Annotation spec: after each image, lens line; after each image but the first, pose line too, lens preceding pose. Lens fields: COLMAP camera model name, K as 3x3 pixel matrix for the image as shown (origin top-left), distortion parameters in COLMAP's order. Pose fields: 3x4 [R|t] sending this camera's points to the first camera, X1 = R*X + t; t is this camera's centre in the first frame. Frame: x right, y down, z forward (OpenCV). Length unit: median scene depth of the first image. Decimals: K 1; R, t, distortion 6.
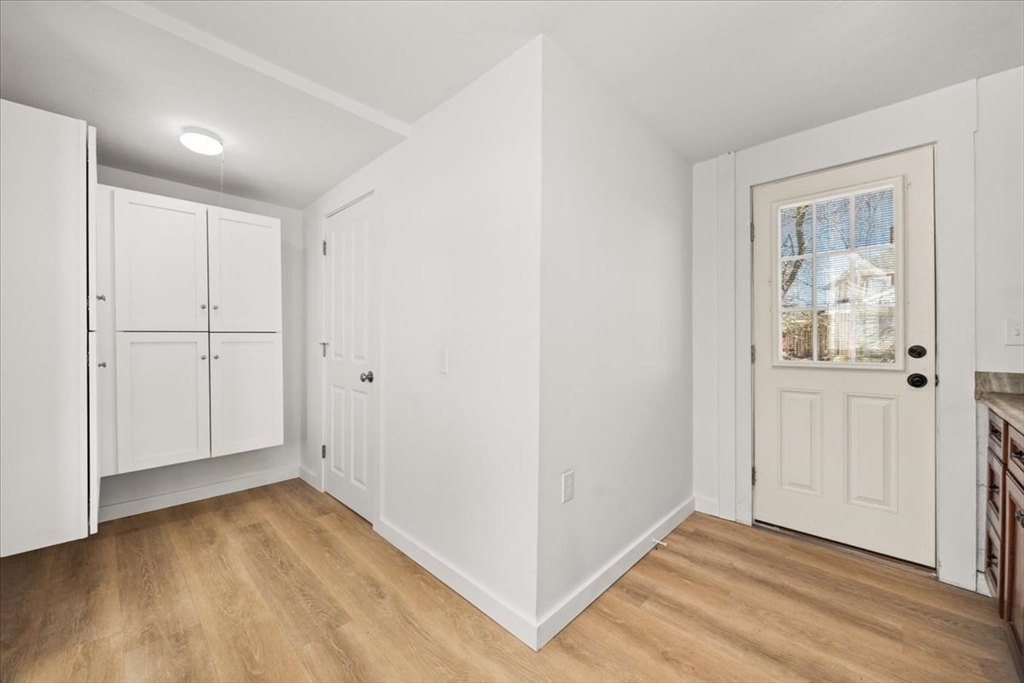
lens RADIAL K [[395.3, 0, 510.3], [0, 395.3, 337.3], [0, 0, 1]] dist [-0.005848, 0.000723]
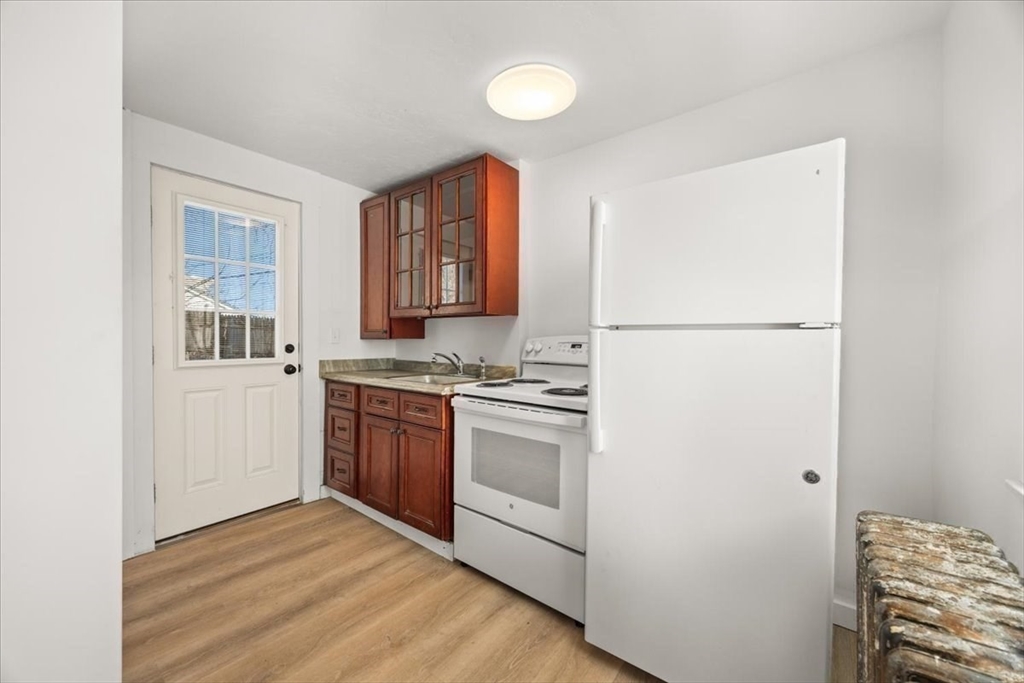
lens RADIAL K [[395.3, 0, 502.9], [0, 395.3, 343.6], [0, 0, 1]] dist [-0.005848, 0.000723]
pose [[-0.102927, -0.009194, 0.994646, -0.432070], [-0.010531, 0.999911, 0.008153, -0.000270], [-0.994633, -0.009635, -0.103015, 0.400316]]
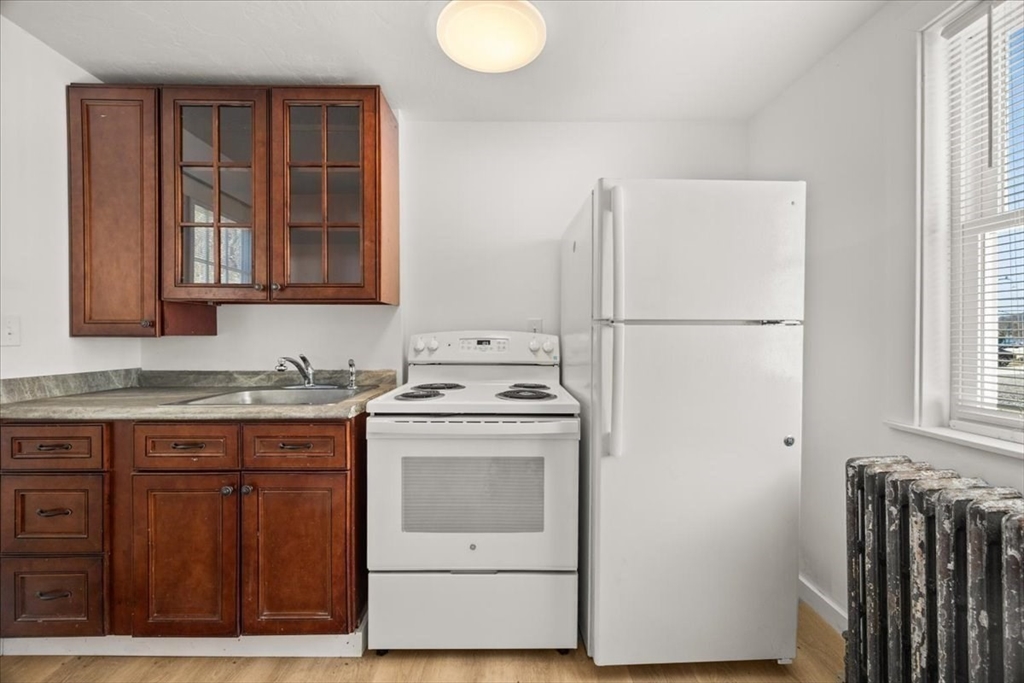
lens RADIAL K [[395.3, 0, 511.8], [0, 395.3, 337.8], [0, 0, 1]] dist [-0.005848, 0.000723]
pose [[-0.715597, -0.001310, 0.698512, -0.073156], [-0.000298, 0.999999, 0.001570, 0.000646], [-0.698513, 0.000916, -0.715597, 0.756454]]
